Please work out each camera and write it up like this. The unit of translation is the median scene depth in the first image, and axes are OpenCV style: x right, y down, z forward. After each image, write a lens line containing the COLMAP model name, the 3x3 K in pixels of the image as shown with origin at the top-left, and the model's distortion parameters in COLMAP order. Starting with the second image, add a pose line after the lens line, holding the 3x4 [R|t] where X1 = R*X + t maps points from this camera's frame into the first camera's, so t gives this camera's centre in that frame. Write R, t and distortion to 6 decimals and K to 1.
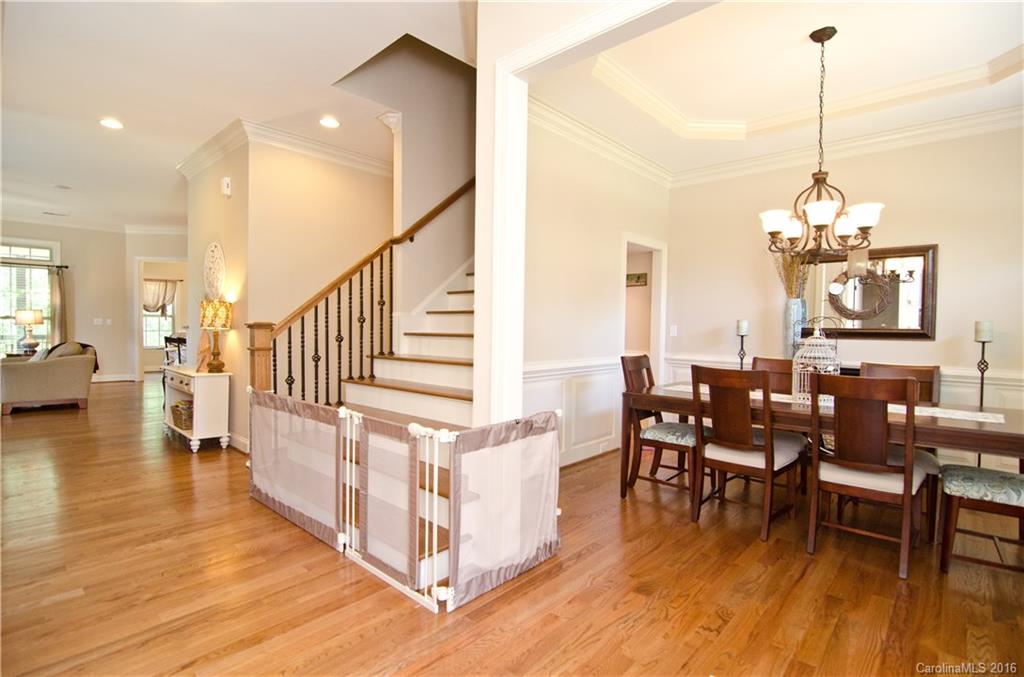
lens RADIAL K [[492.6, 0, 514.6], [0, 492.6, 338.1], [0, 0, 1]] dist [-0.004752, -0.000989]
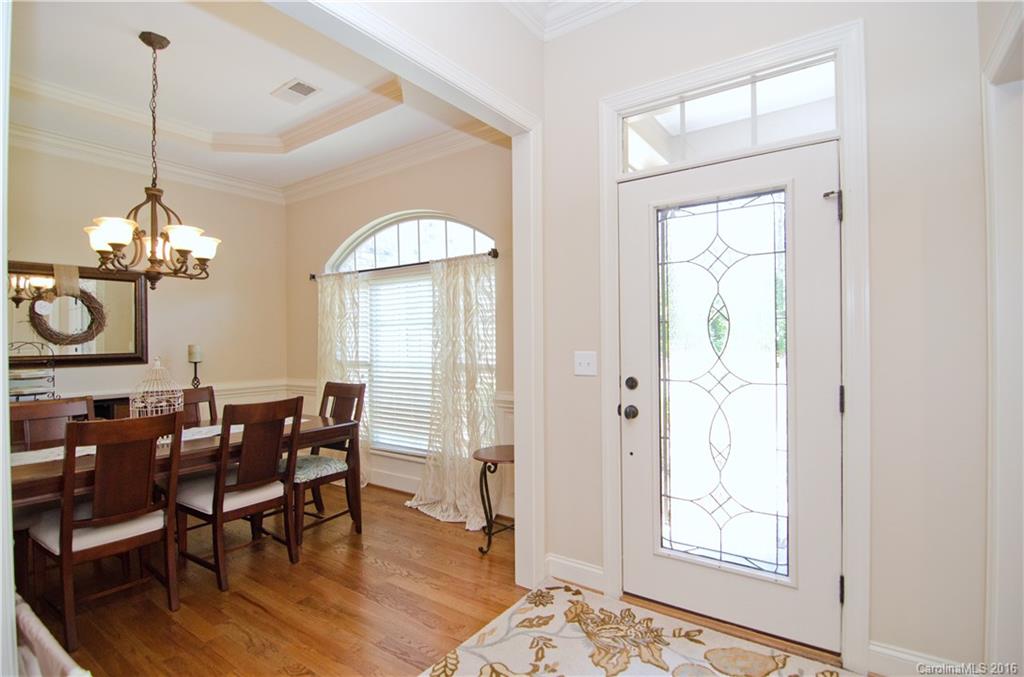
lens RADIAL K [[492.6, 0, 515.6], [0, 492.6, 339.9], [0, 0, 1]] dist [-0.004752, -0.000989]
pose [[-0.119506, -0.011347, 0.992769, -0.405361], [0.032769, 0.999345, 0.015367, -0.052265], [-0.992293, 0.034368, -0.119056, 0.499779]]
